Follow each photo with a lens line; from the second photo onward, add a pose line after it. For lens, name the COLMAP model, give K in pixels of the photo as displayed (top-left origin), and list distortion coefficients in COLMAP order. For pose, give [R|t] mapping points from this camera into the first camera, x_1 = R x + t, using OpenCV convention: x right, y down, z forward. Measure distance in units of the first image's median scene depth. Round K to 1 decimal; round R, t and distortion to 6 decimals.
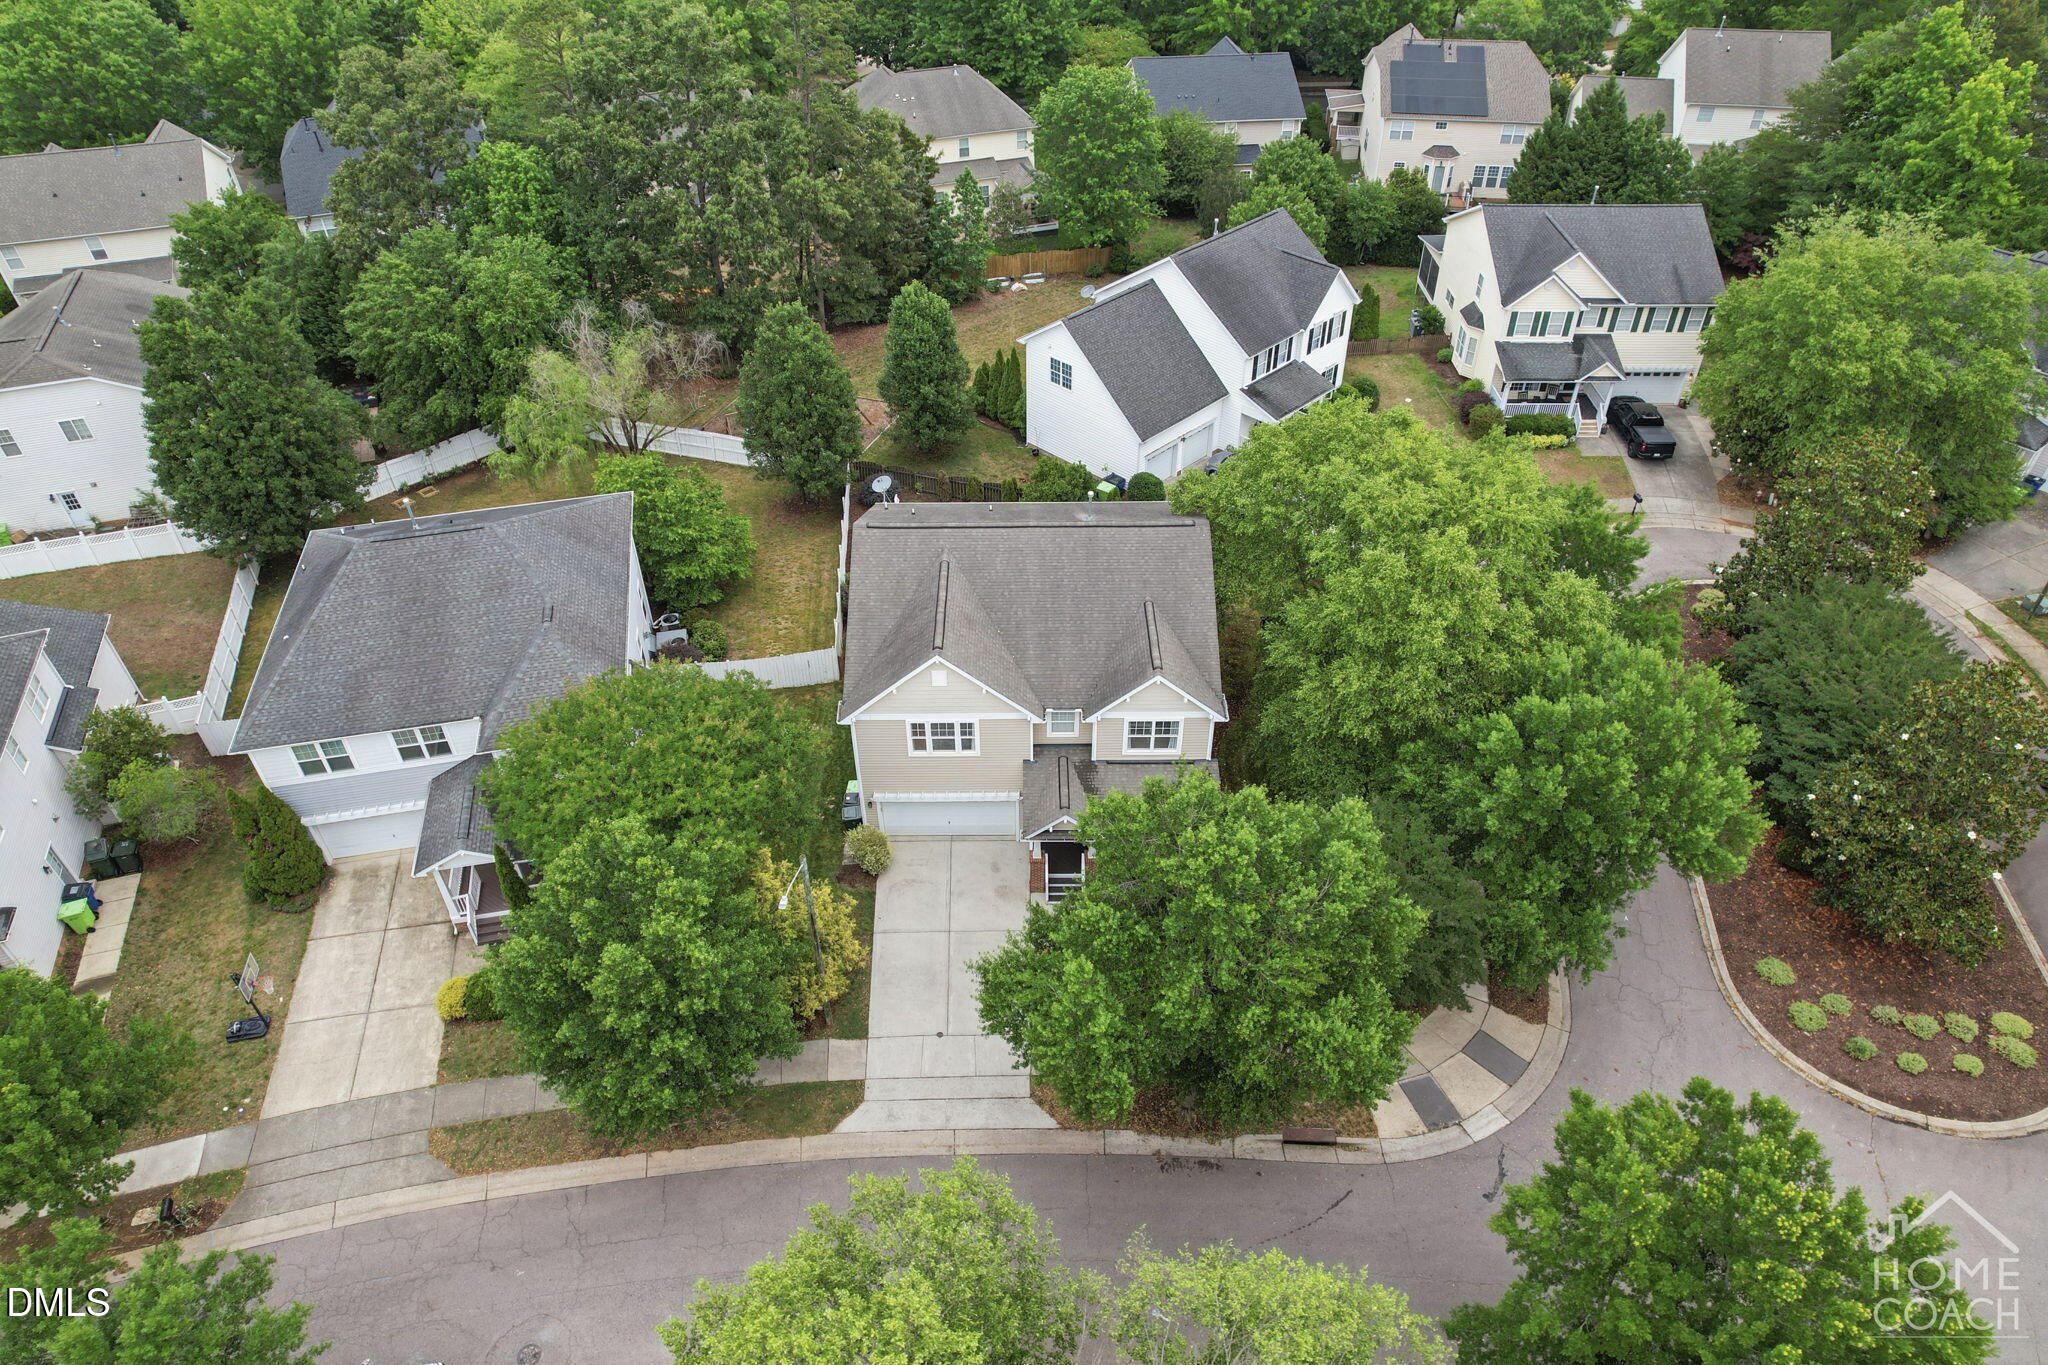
lens RADIAL K [[1302.8, 0, 1024.0], [0, 1302.8, 682.5], [0, 0, 1]] dist [-0.088668, 0.080740]
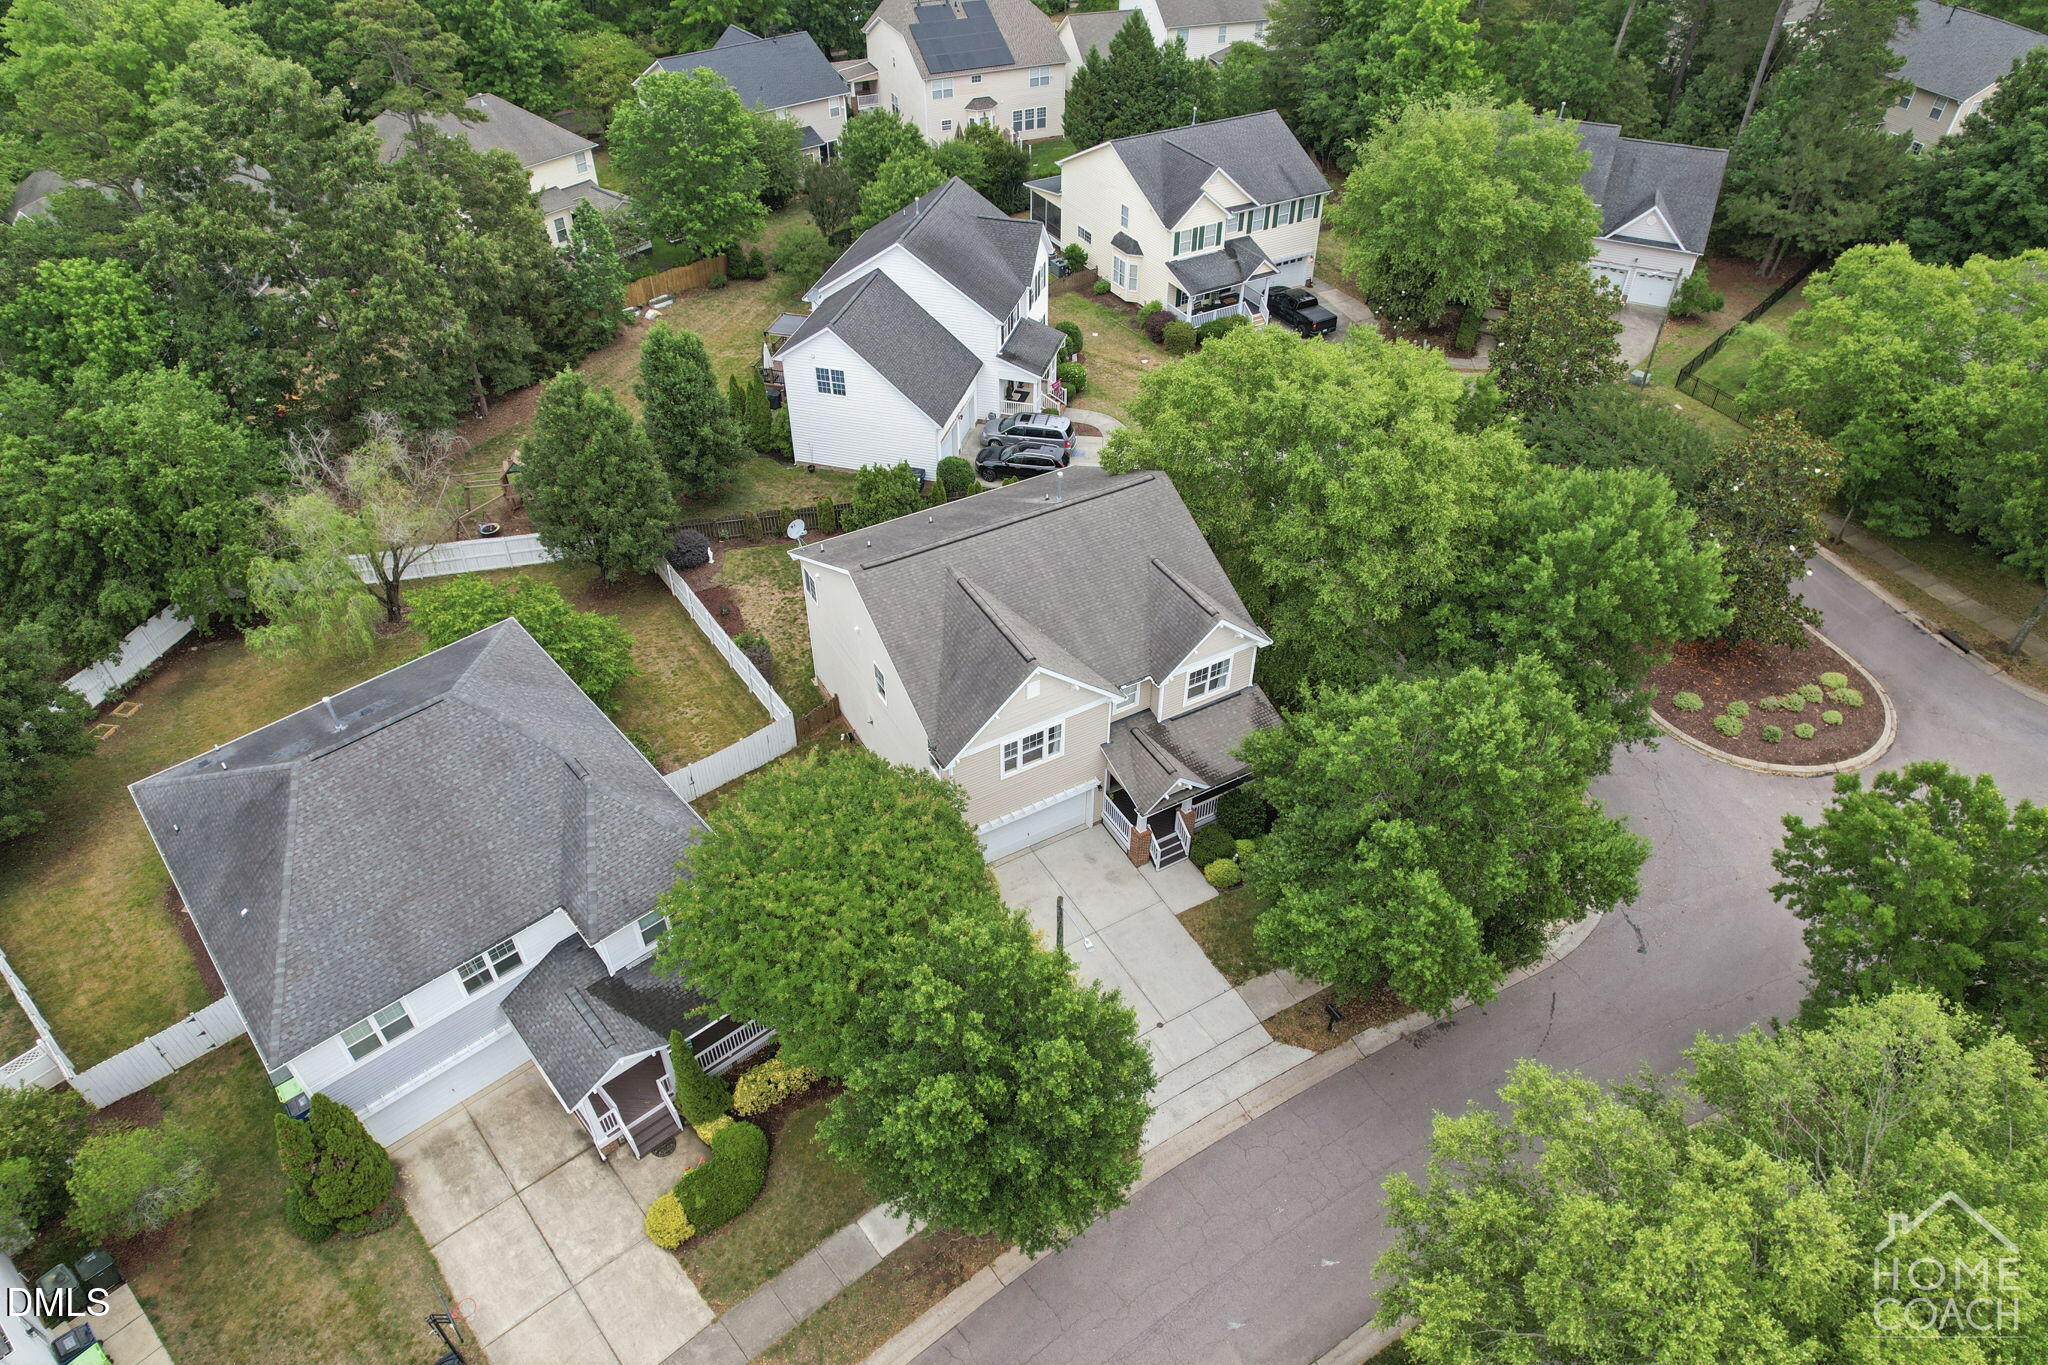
lens RADIAL K [[1302.8, 0, 1024.0], [0, 1302.8, 682.5], [0, 0, 1]] dist [-0.088668, 0.080740]
pose [[0.872898, -0.314244, 0.373230, -0.299820], [0.309098, 0.948044, 0.075305, -0.058070], [-0.377503, 0.049631, 0.924678, 0.068529]]
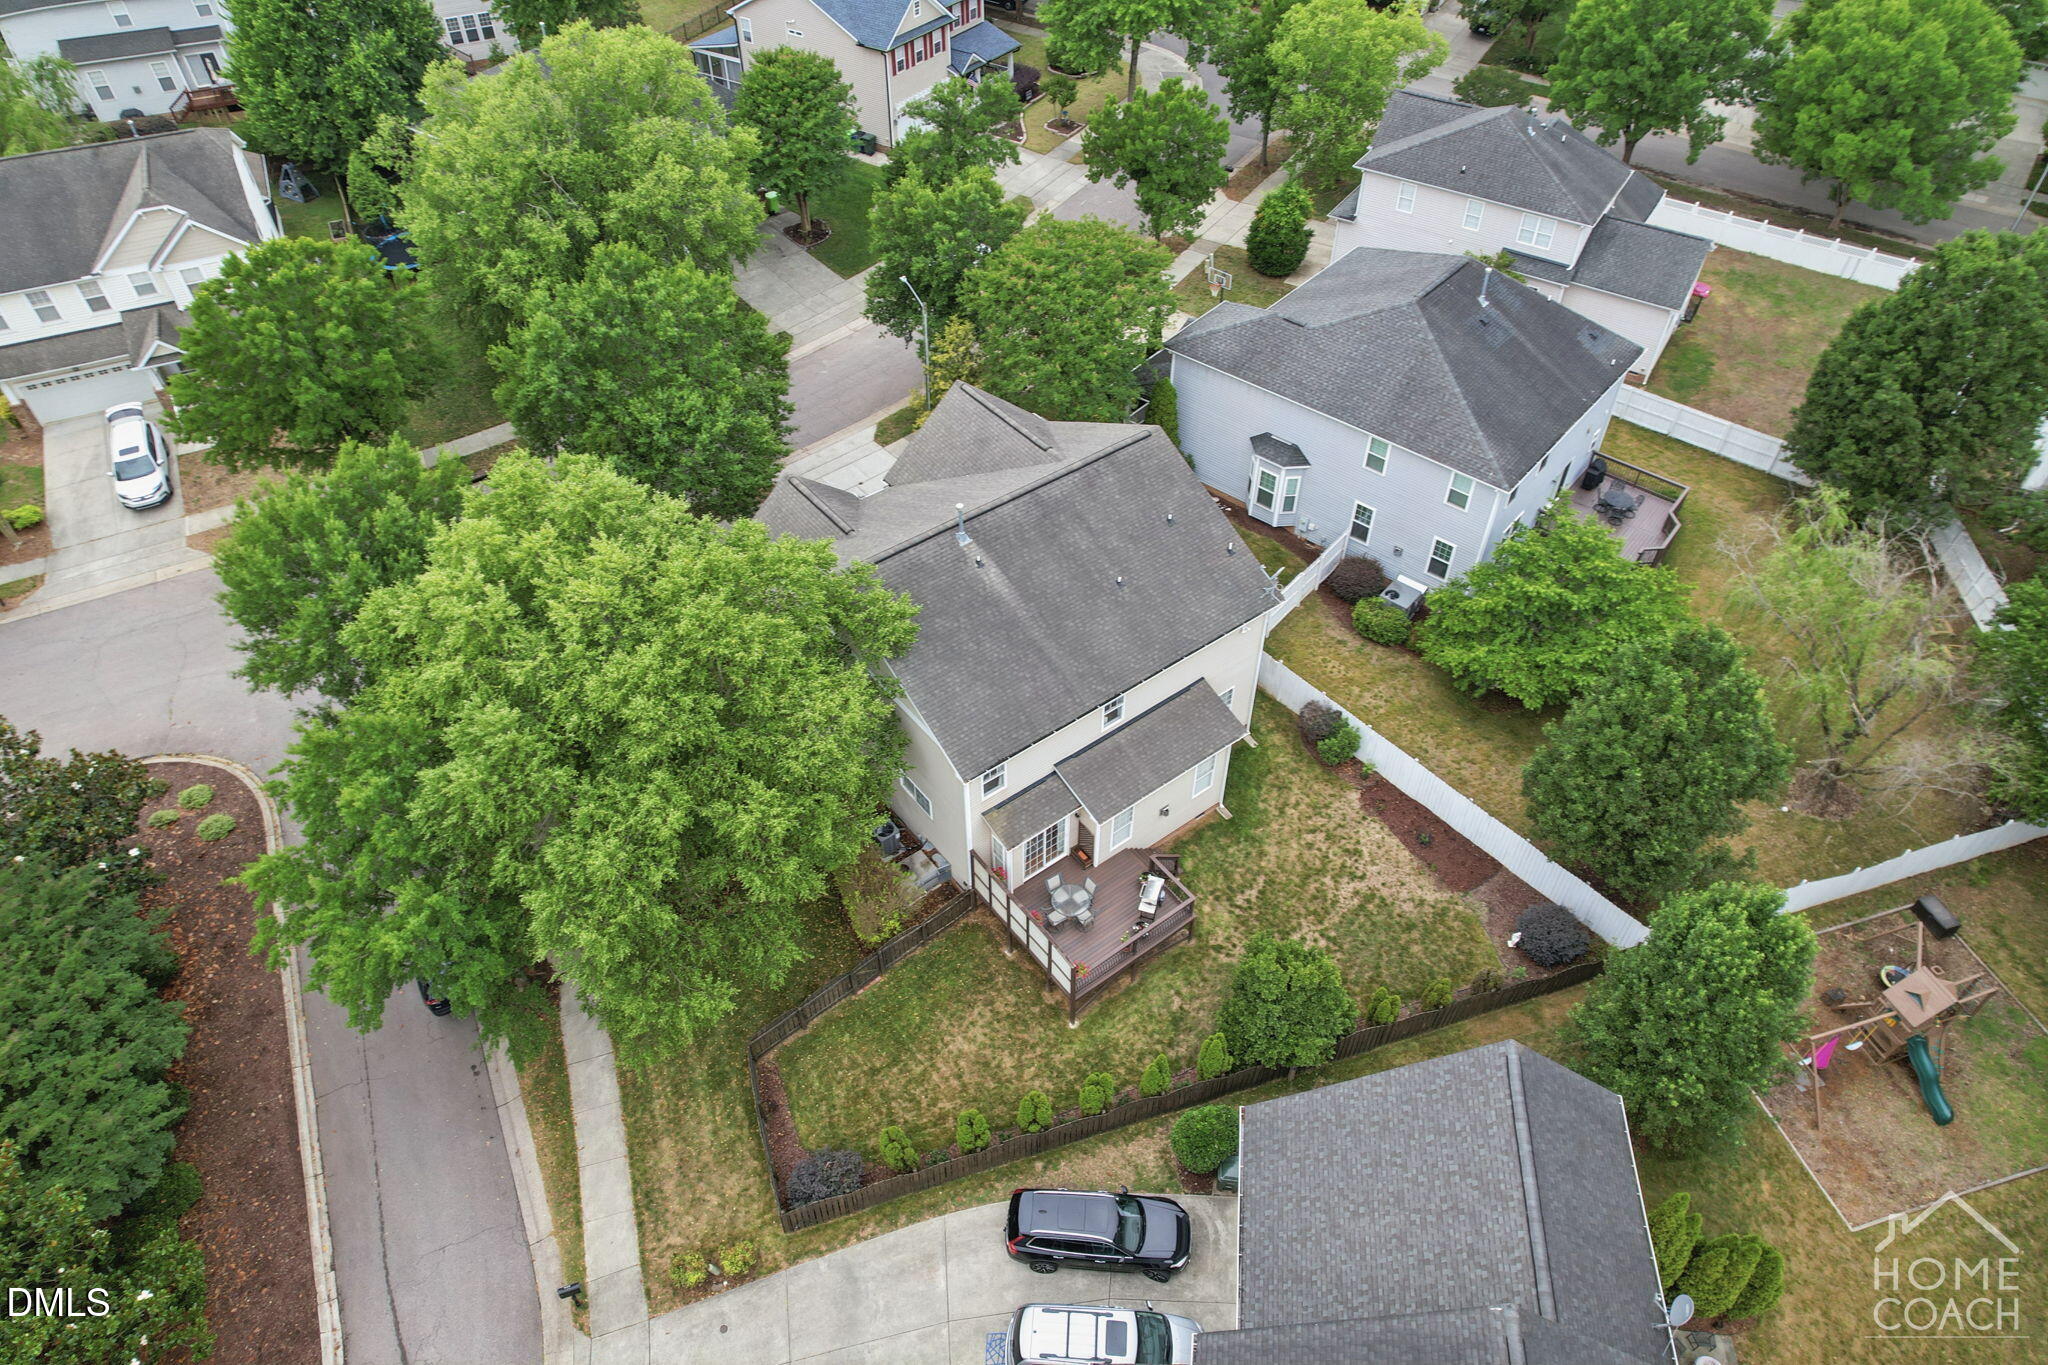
lens RADIAL K [[1302.8, 0, 1024.0], [0, 1302.8, 682.5], [0, 0, 1]] dist [-0.088668, 0.080740]
pose [[-0.794665, 0.441879, -0.416235, 0.313481], [-0.382285, 0.168358, 0.908578, -0.682623], [0.471558, 0.881135, 0.035136, 0.818085]]
